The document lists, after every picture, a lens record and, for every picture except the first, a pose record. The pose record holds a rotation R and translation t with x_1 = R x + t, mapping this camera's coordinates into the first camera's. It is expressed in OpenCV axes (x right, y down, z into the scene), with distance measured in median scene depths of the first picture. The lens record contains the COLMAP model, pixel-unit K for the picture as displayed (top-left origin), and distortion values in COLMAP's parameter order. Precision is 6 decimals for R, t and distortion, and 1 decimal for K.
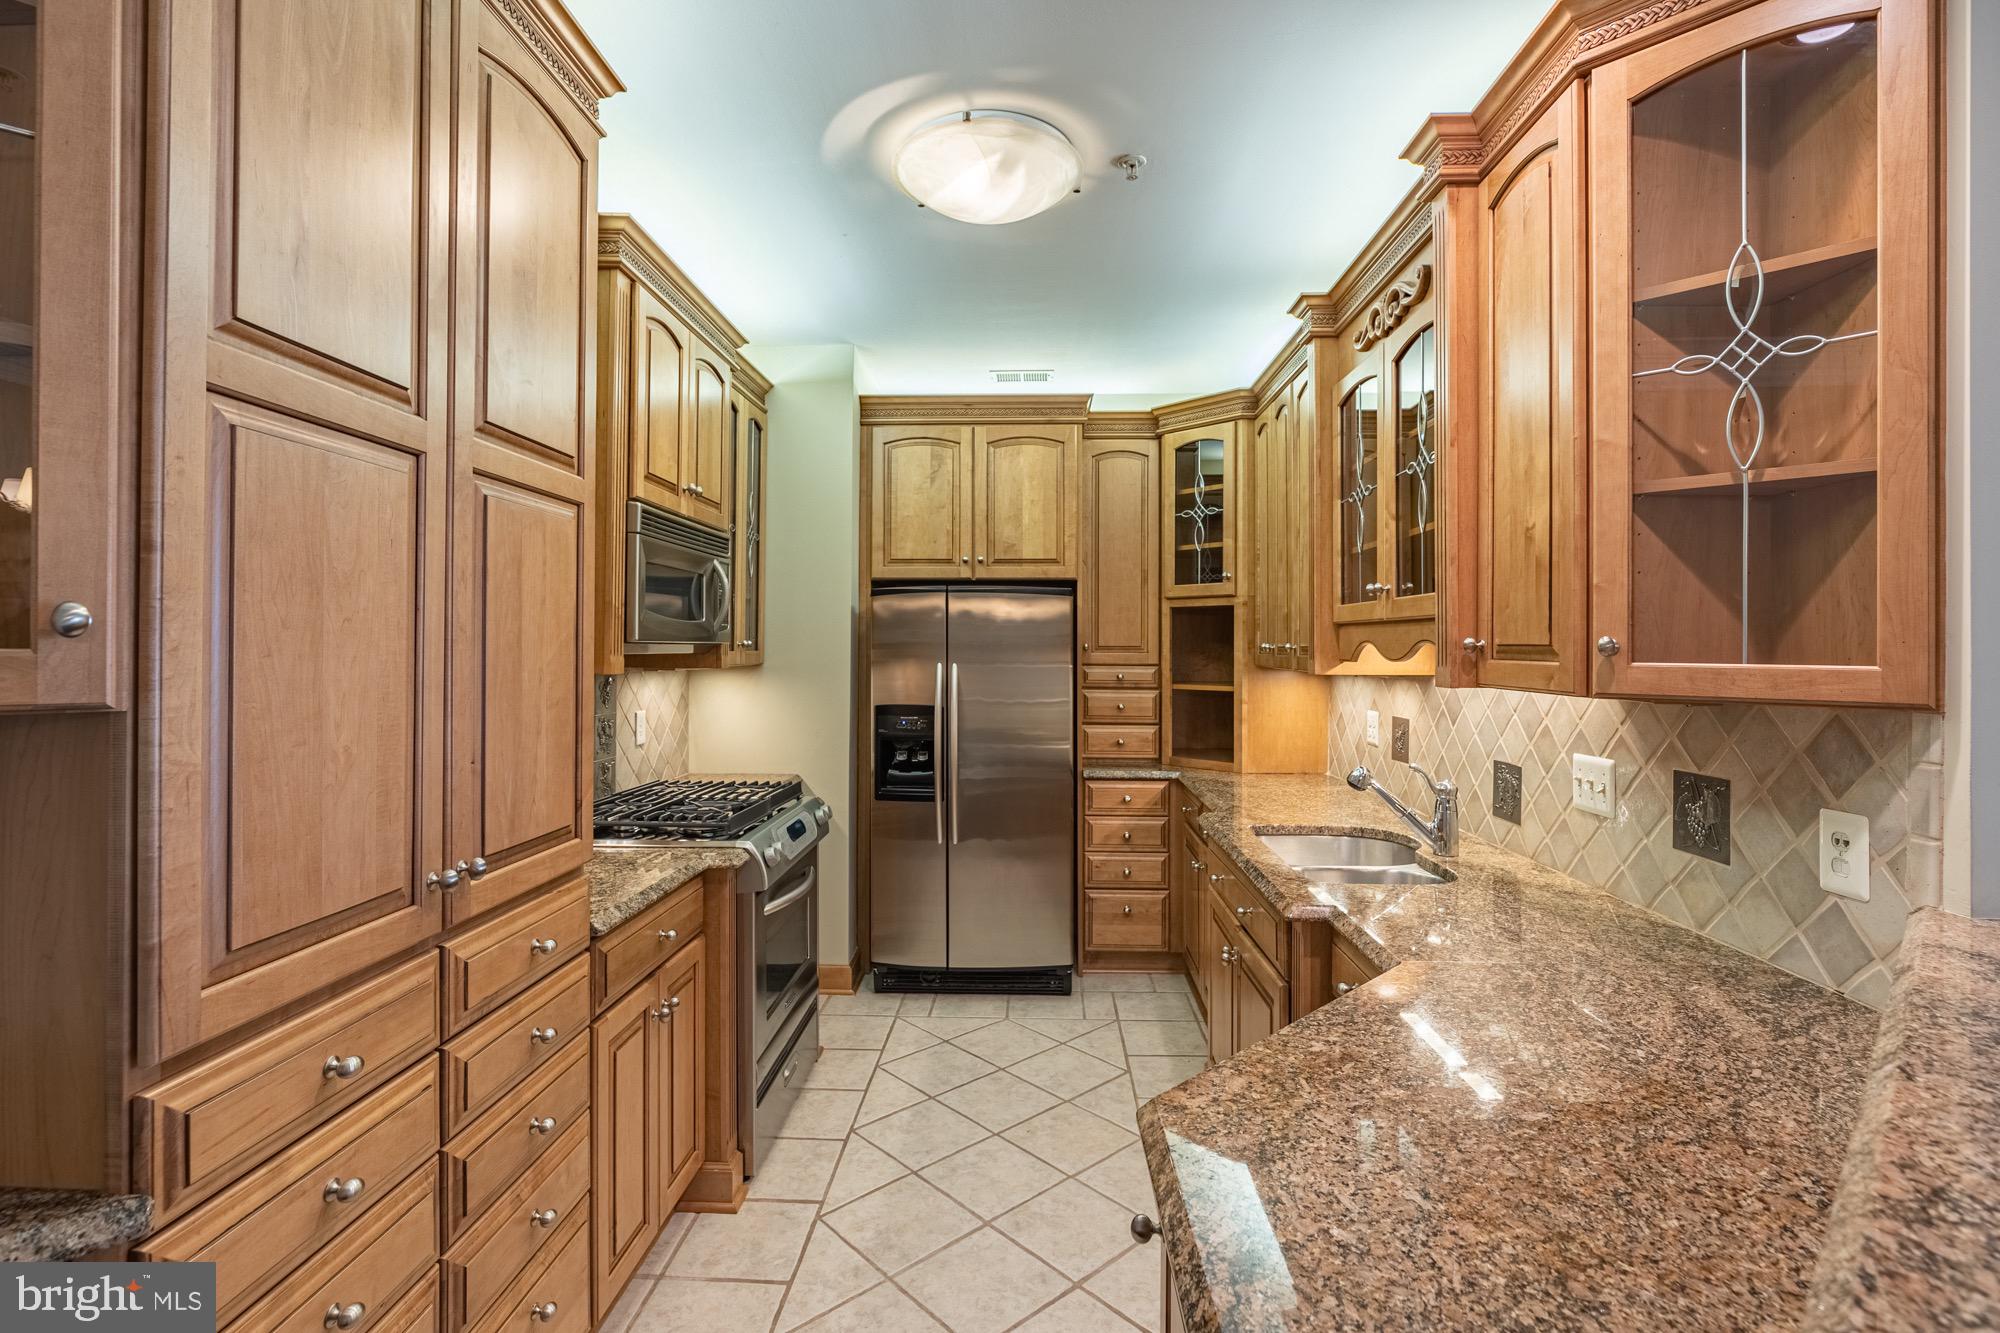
lens RADIAL K [[937.8, 0, 1003.3], [0, 937.8, 641.3], [0, 0, 1]] dist [-0.011672, 0.000893]
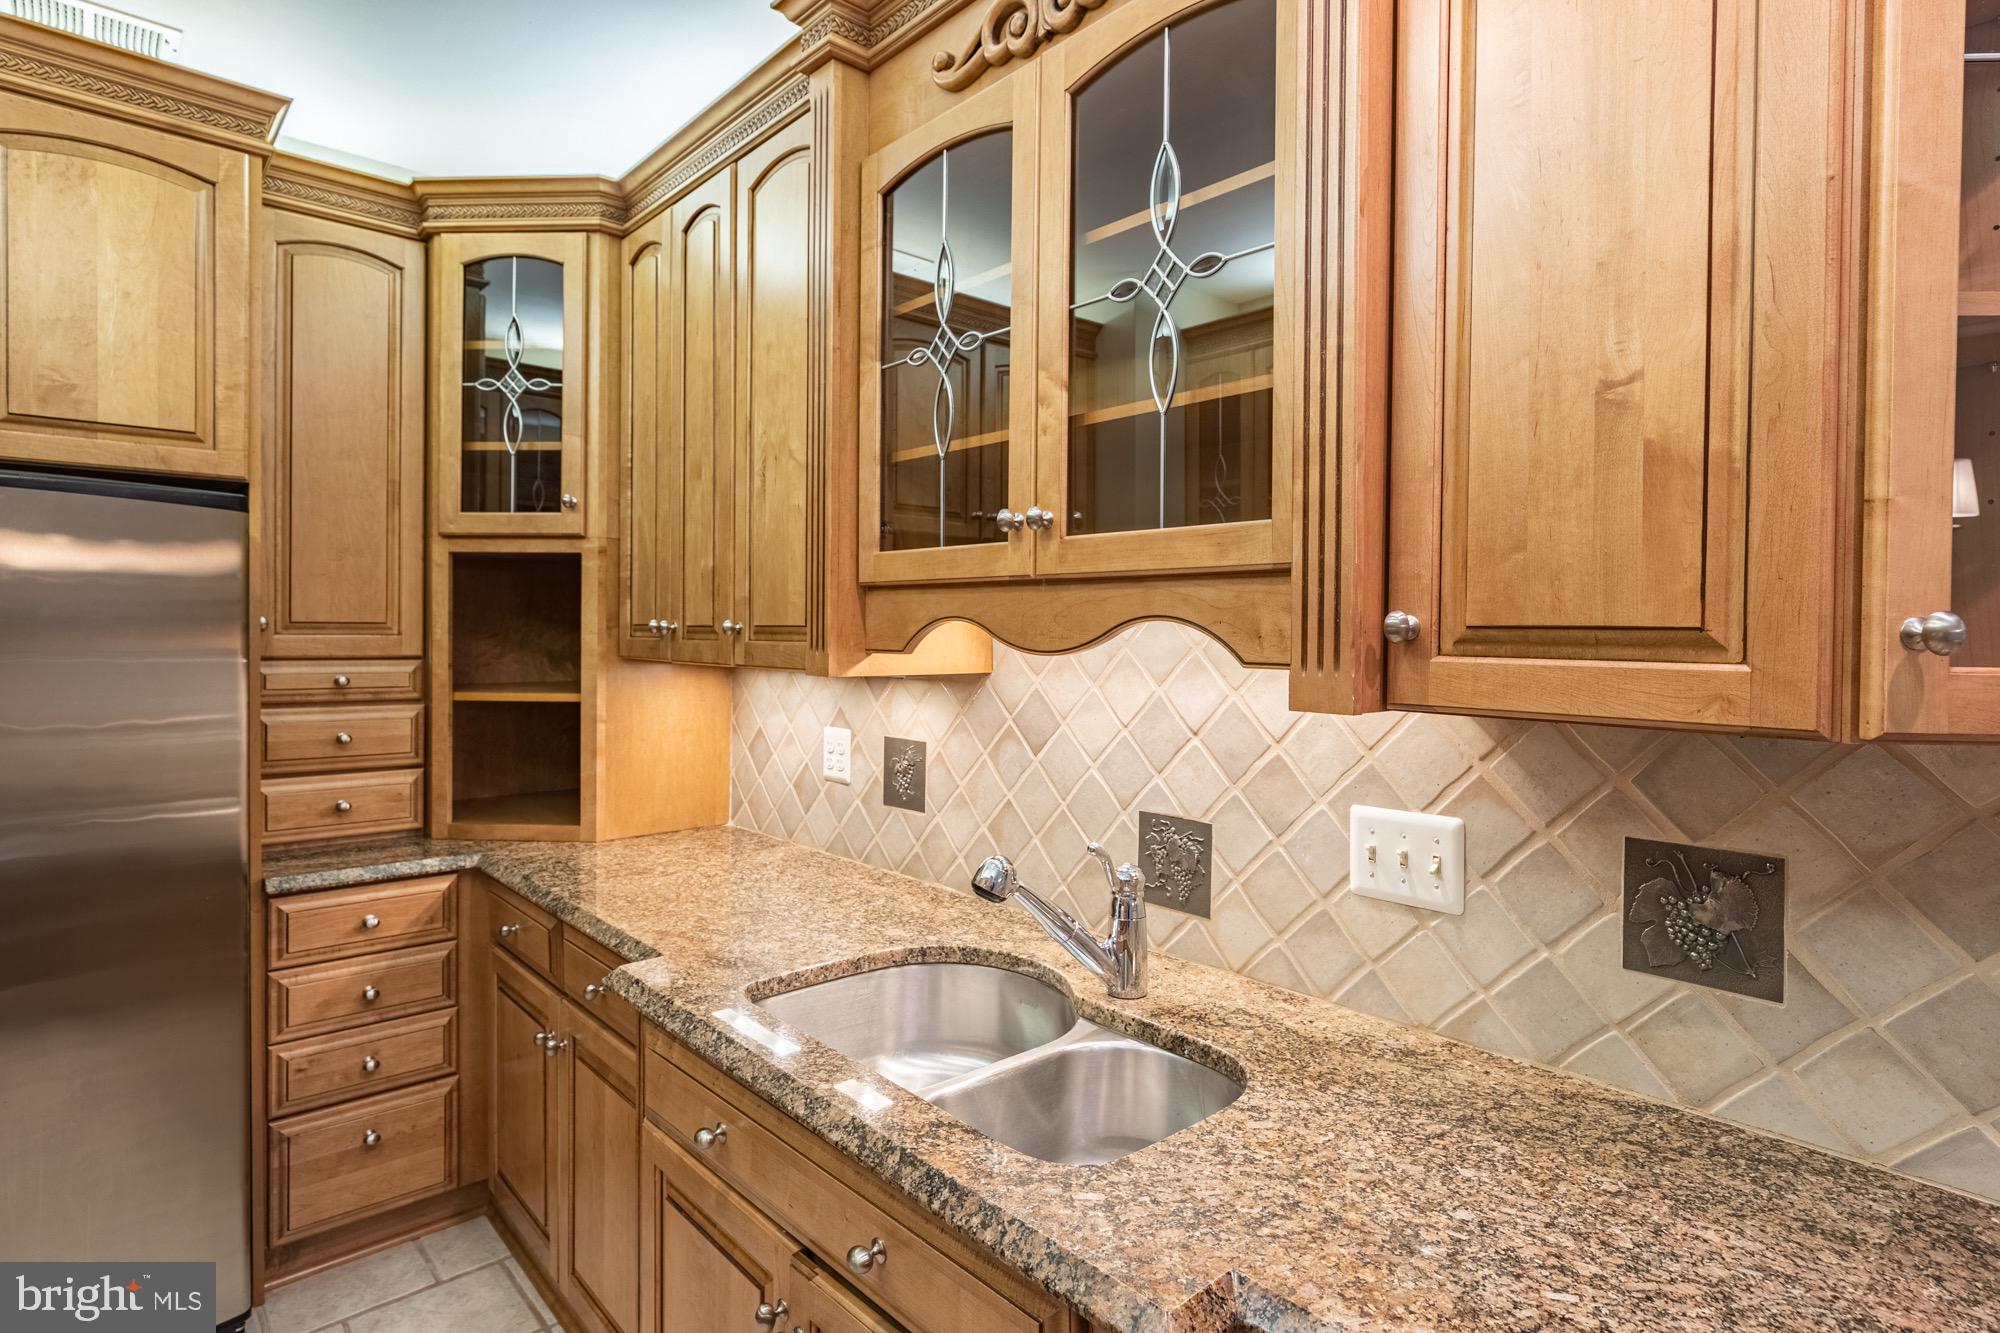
lens RADIAL K [[1036.5, 0, 1002.3], [0, 1036.5, 638.6], [0, 0, 1]] dist [-0.015654, 0.009798]
pose [[0.716839, -0.001892, 0.697237, -0.017666], [-0.010815, 0.999846, 0.013832, 0.003614], [-0.697155, -0.017456, 0.716708, 0.515681]]
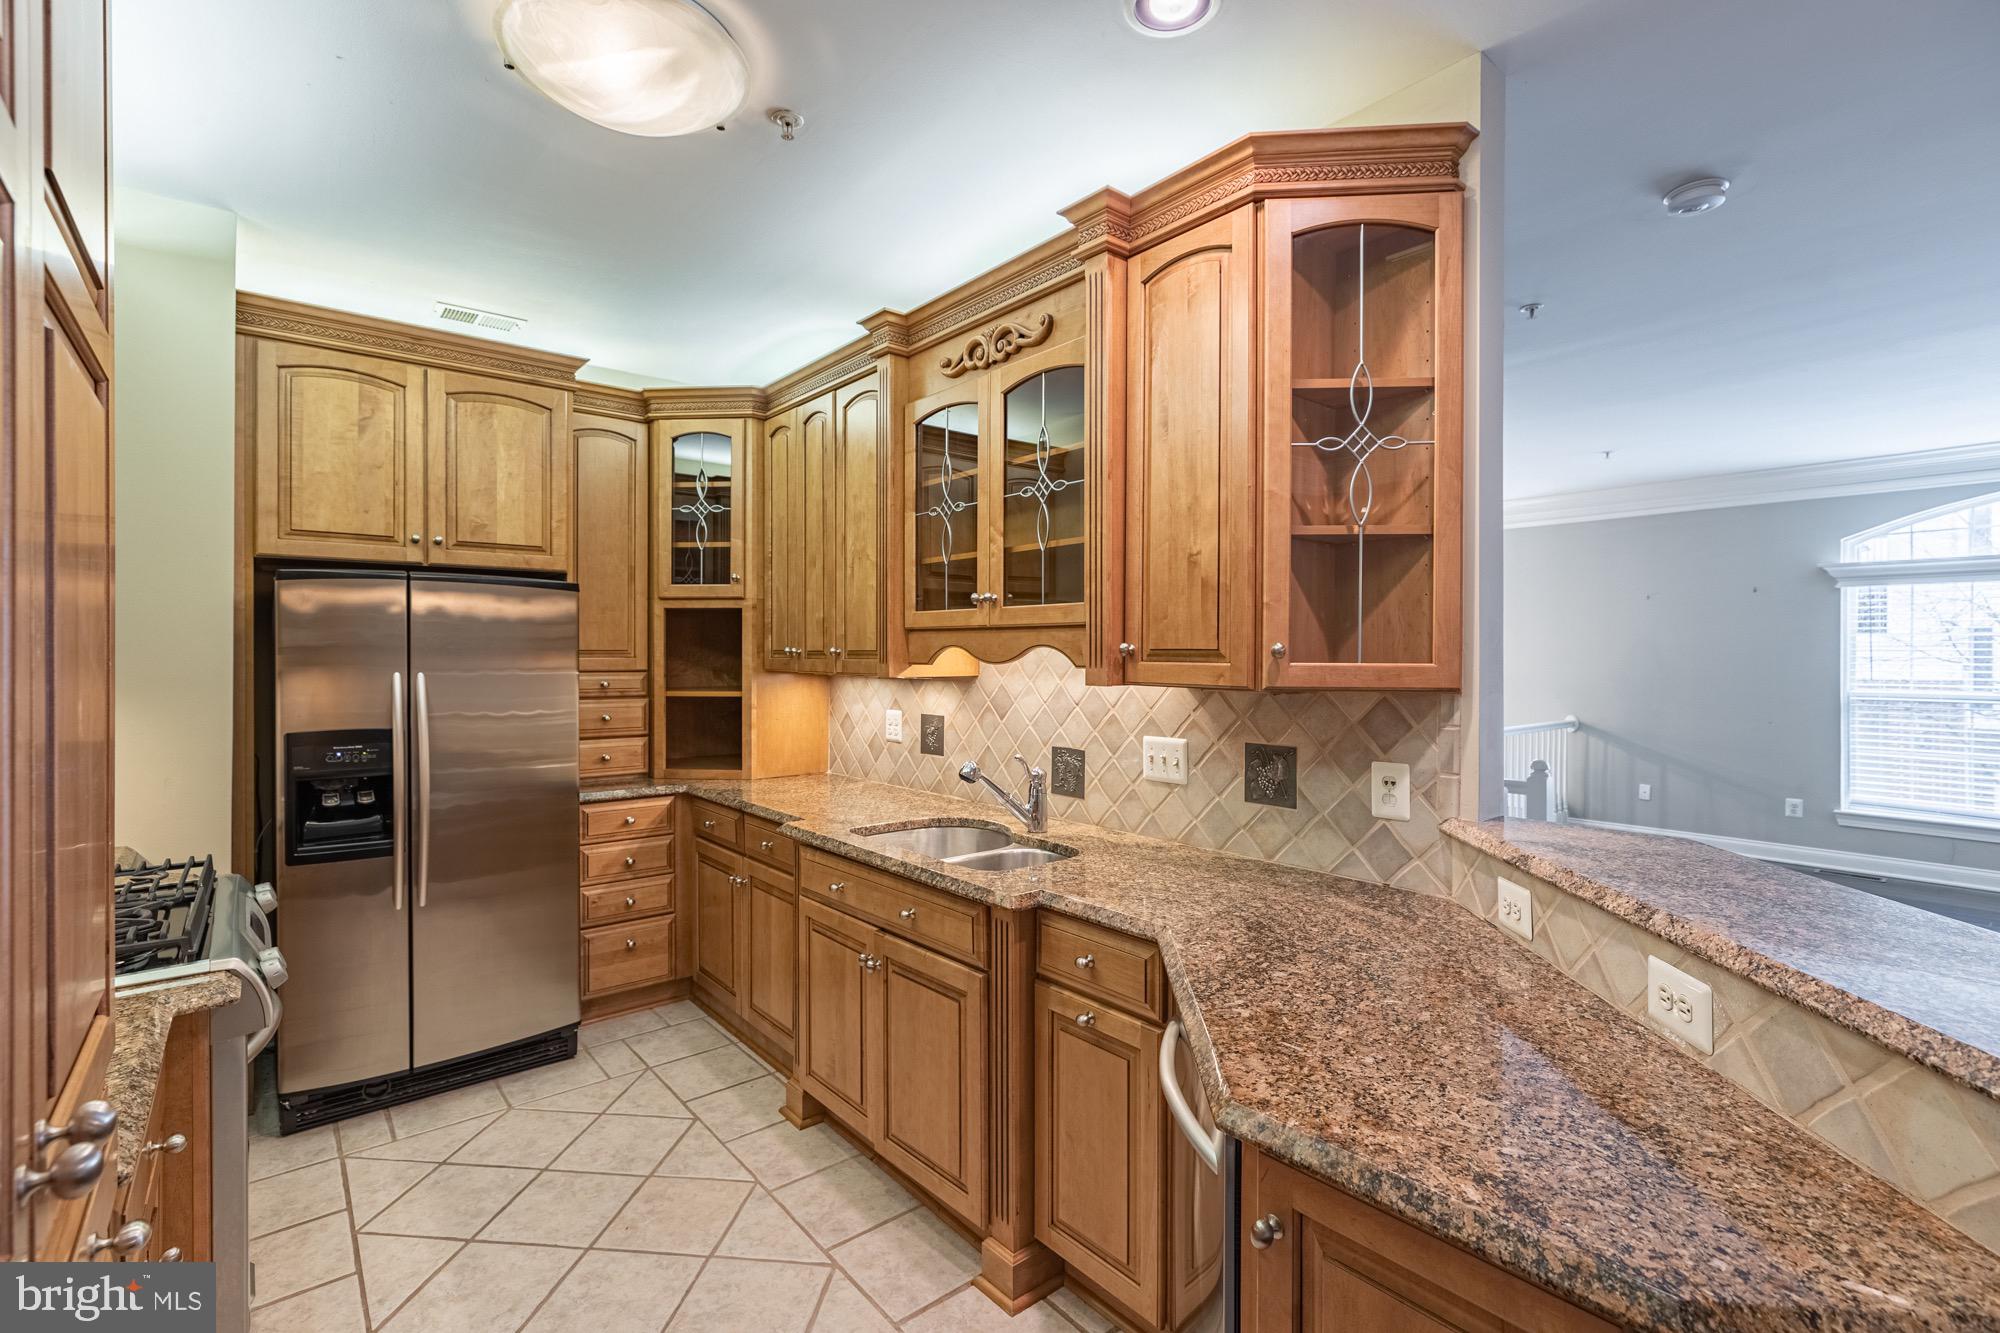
lens RADIAL K [[902.1, 0, 1003.0], [0, 902.1, 654.4], [0, 0, 1]] dist [-0.011673, 0.006265]
pose [[0.742028, -0.003071, 0.670362, -0.257342], [-0.003532, 0.999958, 0.008491, 0.000842], [-0.670360, -0.008669, 0.741985, 0.176252]]
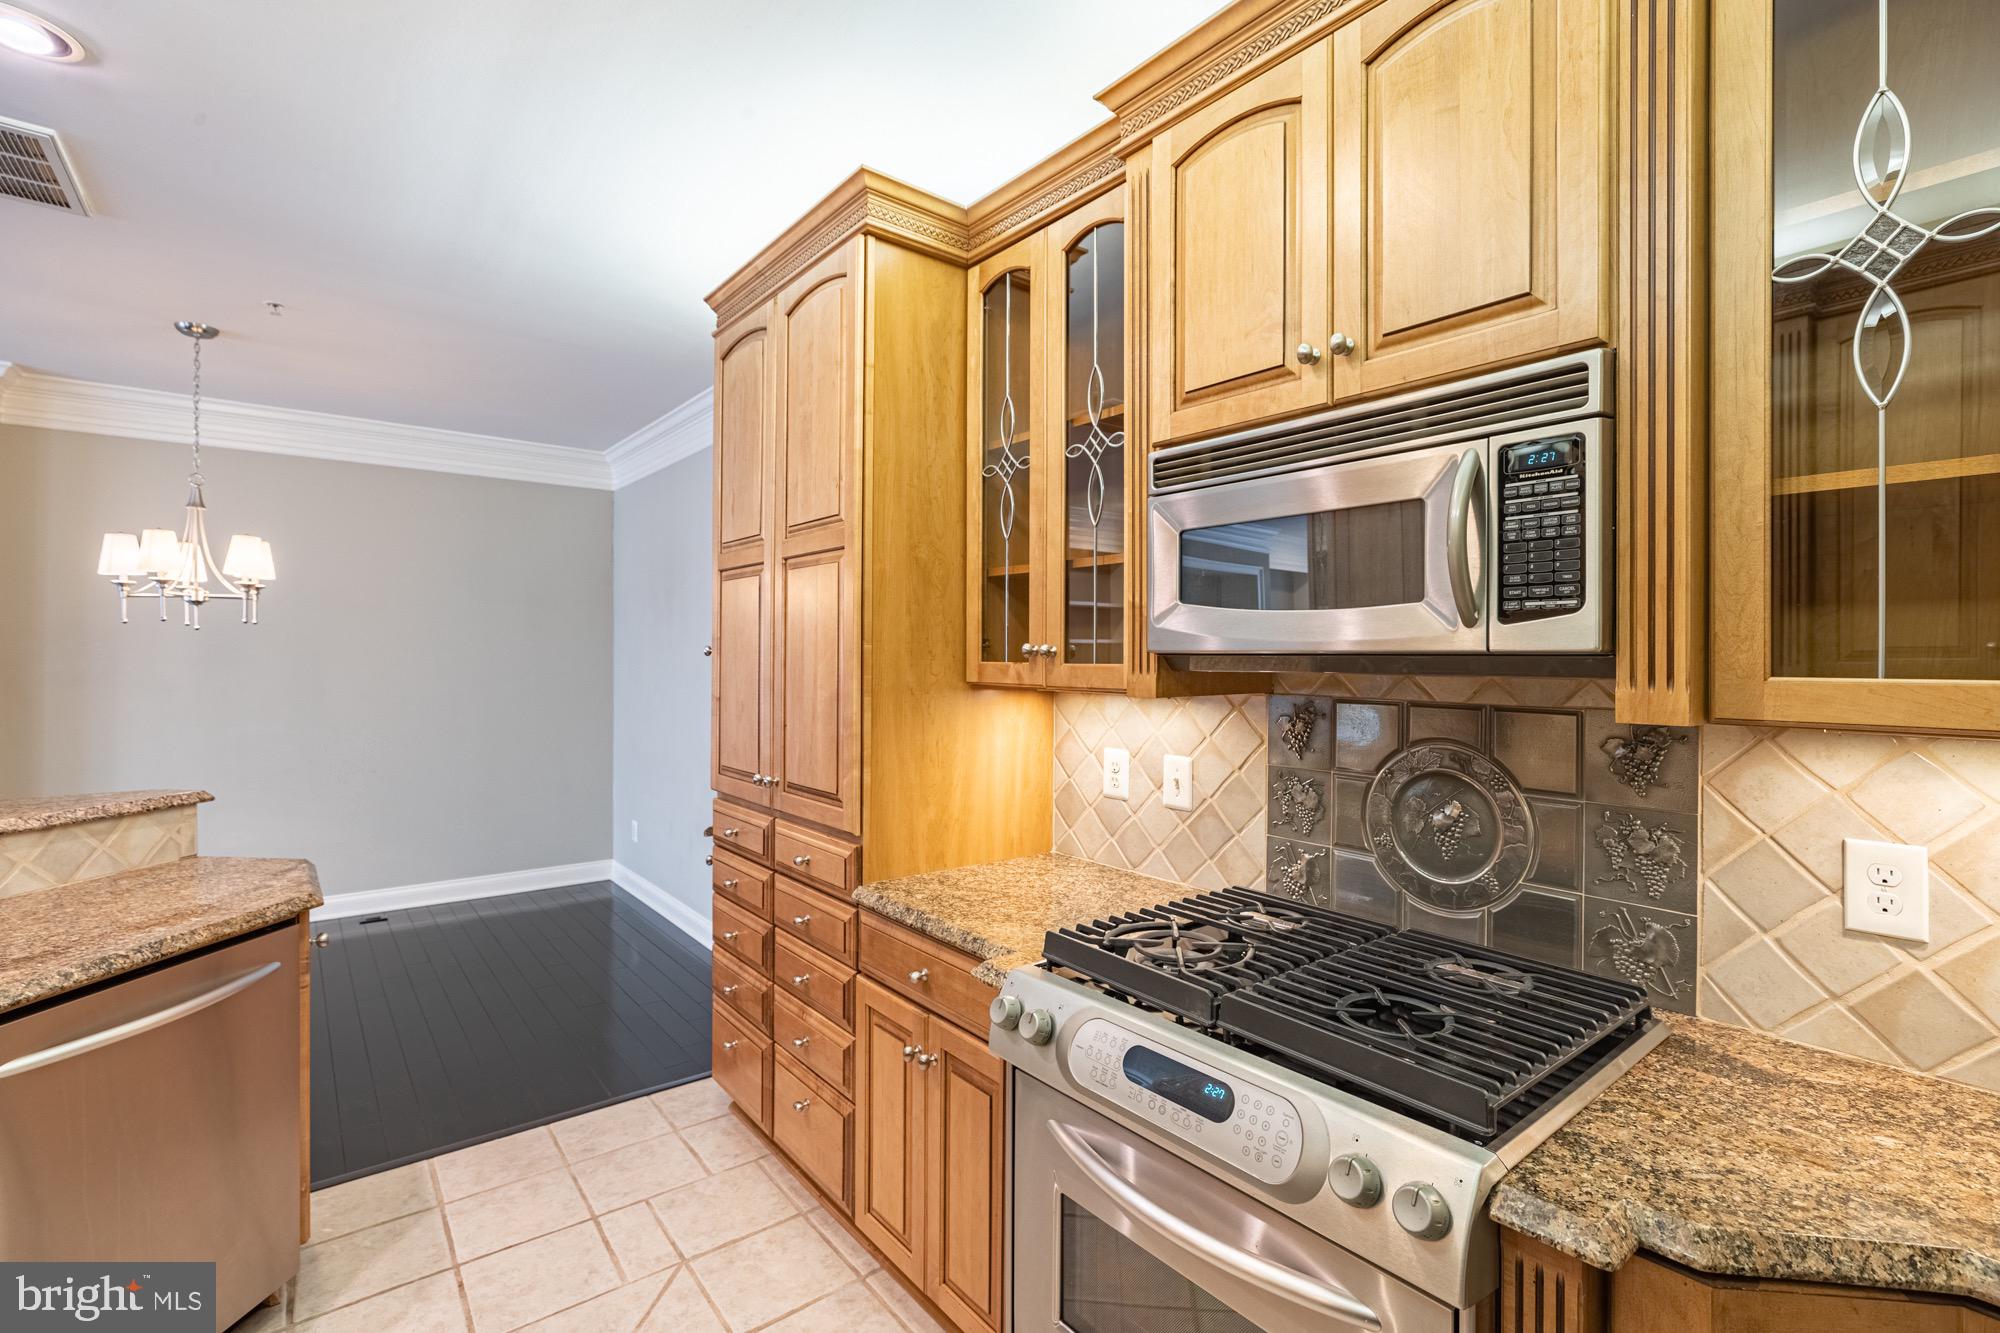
lens RADIAL K [[902.1, 0, 1003.0], [0, 902.1, 654.4], [0, 0, 1]] dist [-0.011673, 0.006265]
pose [[-0.754134, -0.007976, -0.656672, 0.118962], [-0.001022, 0.999939, -0.010971, 0.008079], [0.656720, -0.007602, -0.754096, 1.277492]]
